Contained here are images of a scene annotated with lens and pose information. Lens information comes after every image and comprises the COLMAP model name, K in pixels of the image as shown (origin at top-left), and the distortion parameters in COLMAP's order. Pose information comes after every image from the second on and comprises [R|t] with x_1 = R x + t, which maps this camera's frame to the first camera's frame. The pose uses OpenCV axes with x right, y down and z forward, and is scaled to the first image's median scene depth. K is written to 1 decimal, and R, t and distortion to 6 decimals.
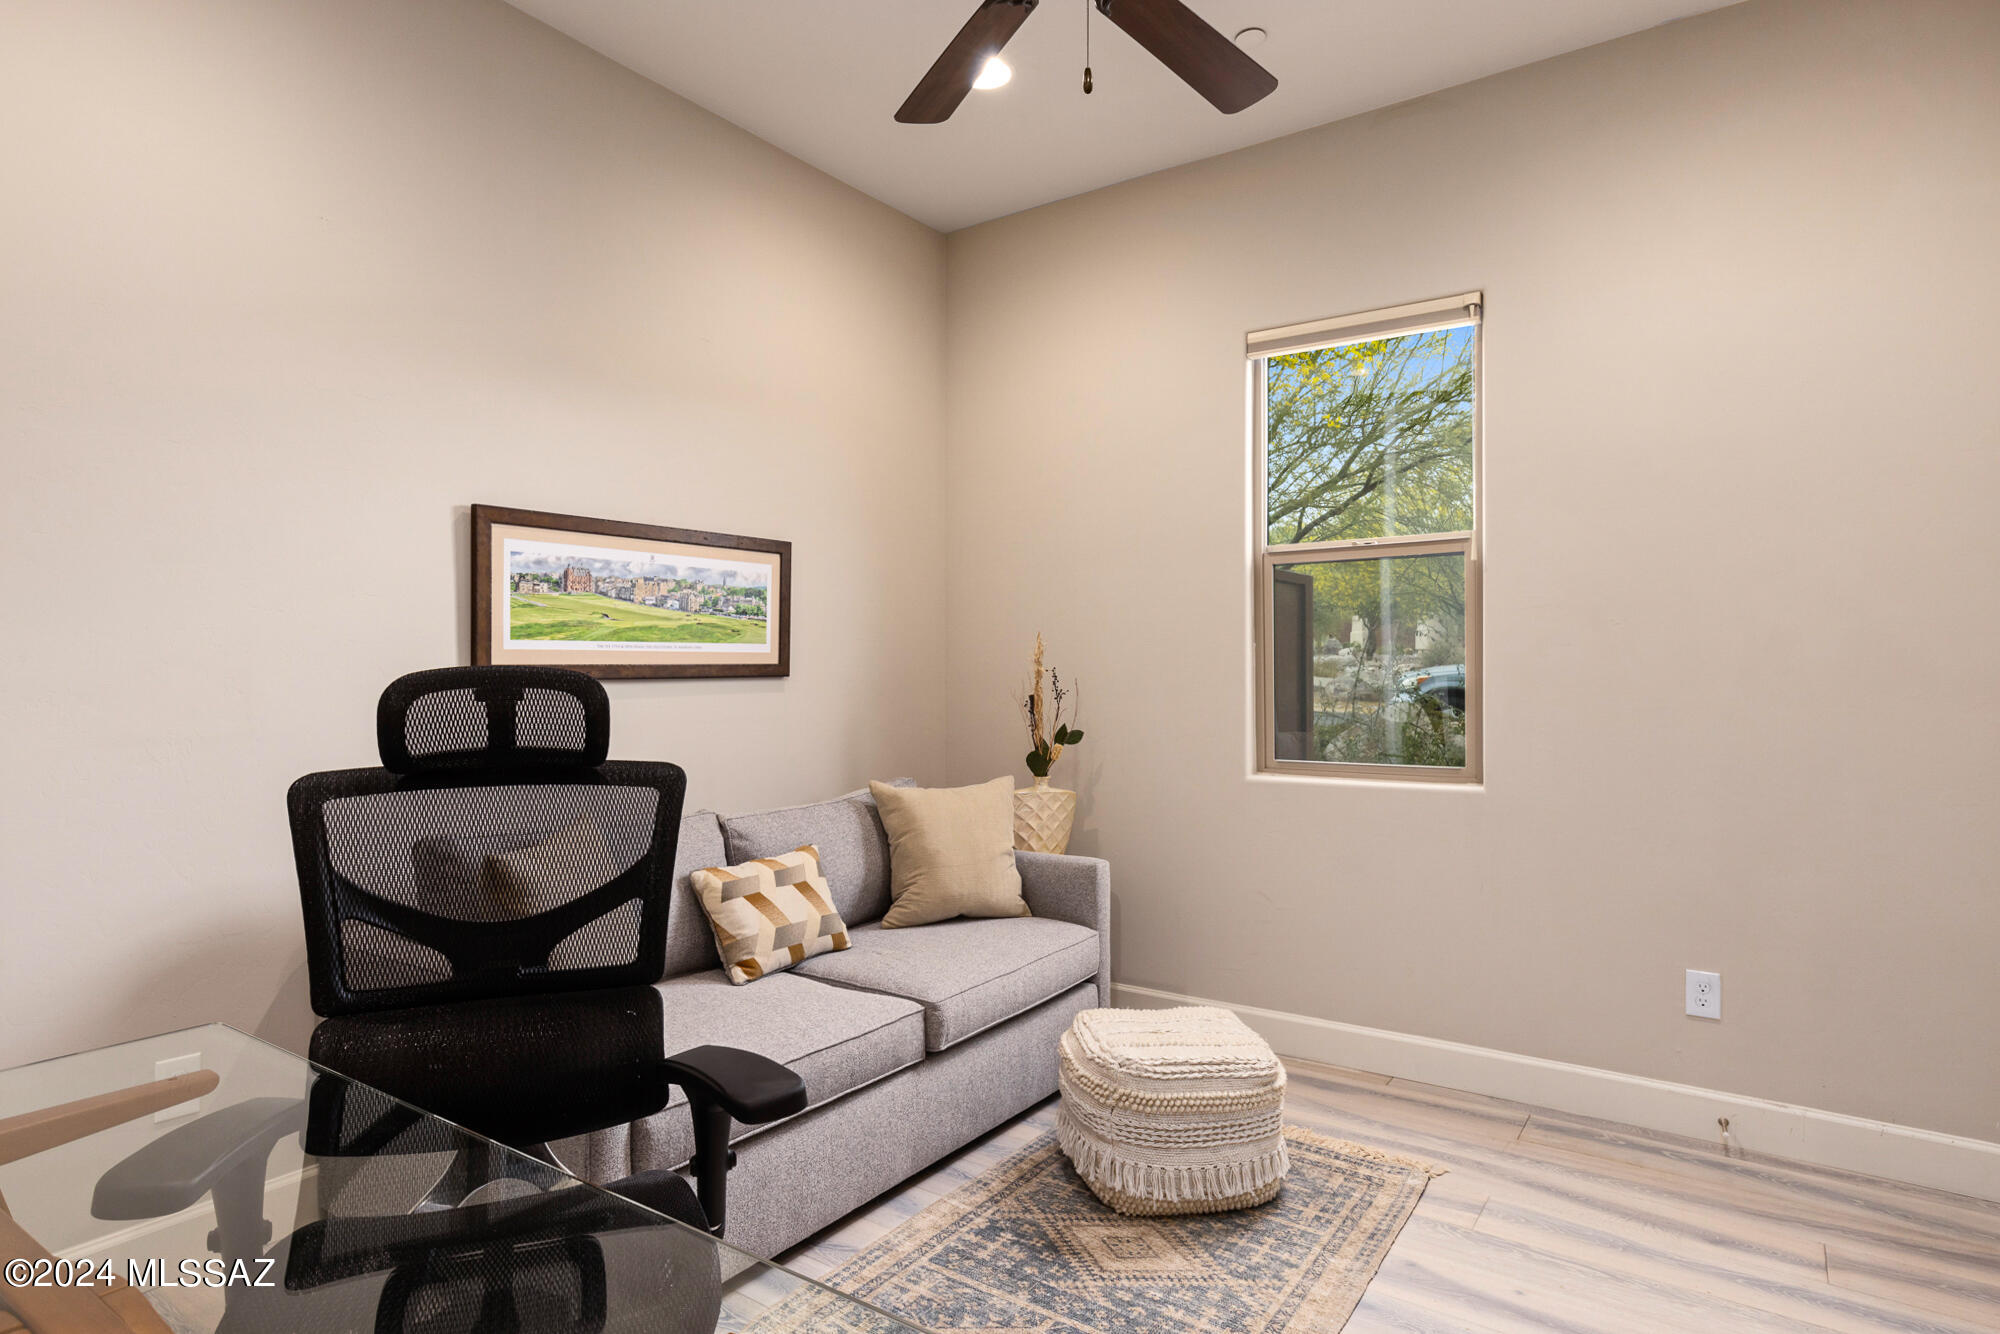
lens RADIAL K [[1139.1, 0, 991.2], [0, 1139.1, 668.4], [0, 0, 1]] dist [0.005270, -0.001005]
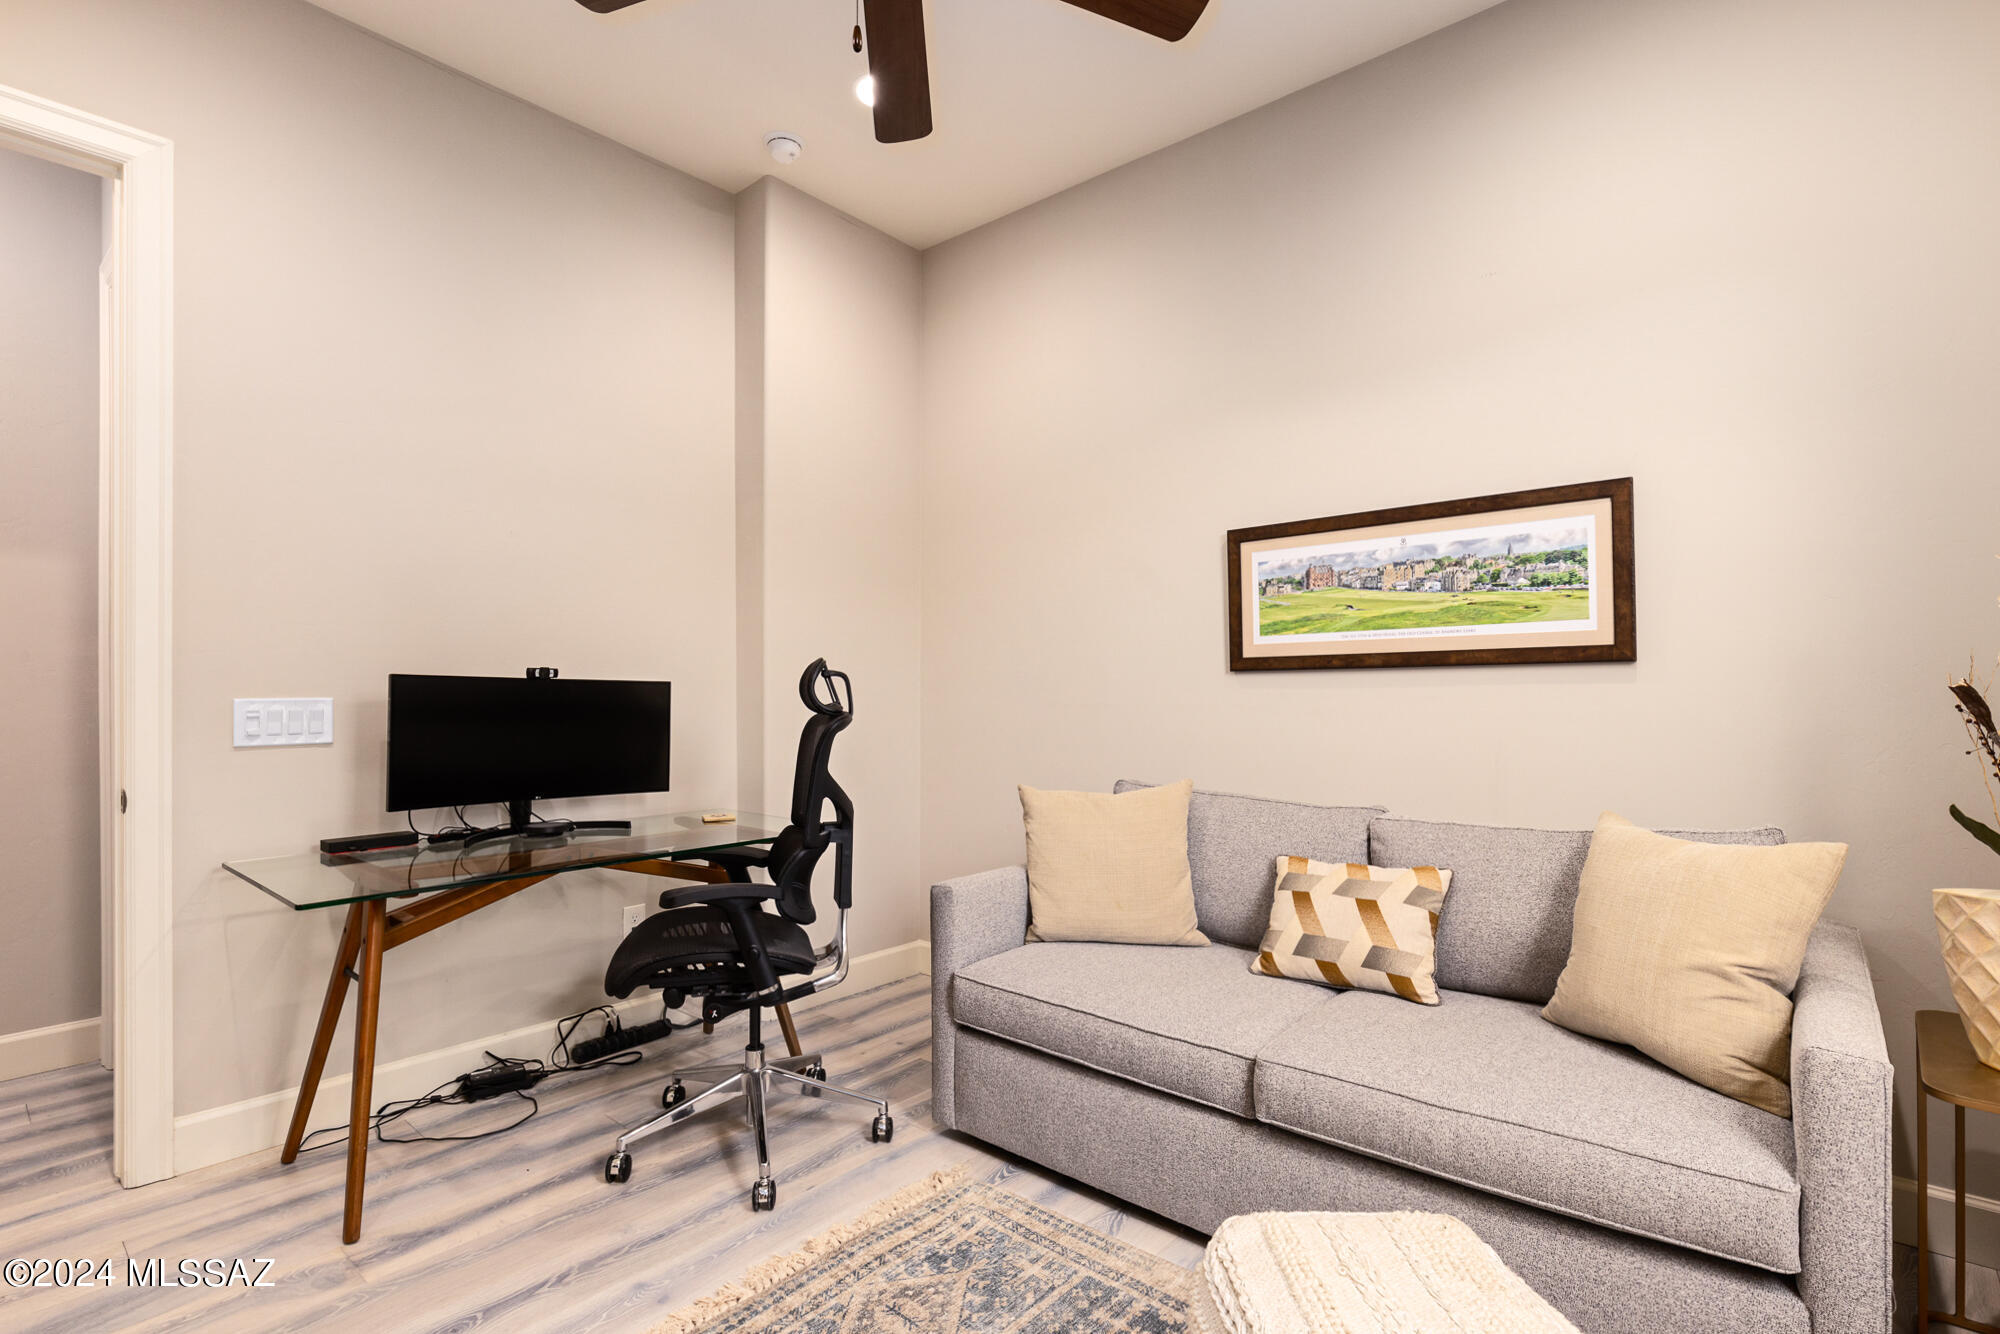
lens RADIAL K [[969.5, 0, 991.0], [0, 969.5, 675.6], [0, 0, 1]] dist [0.001549, -0.000090]
pose [[-0.128491, -0.008671, -0.991673, 0.572502], [0.010593, 0.999893, -0.010115, 0.021680], [0.991654, -0.011805, -0.128385, 0.778302]]
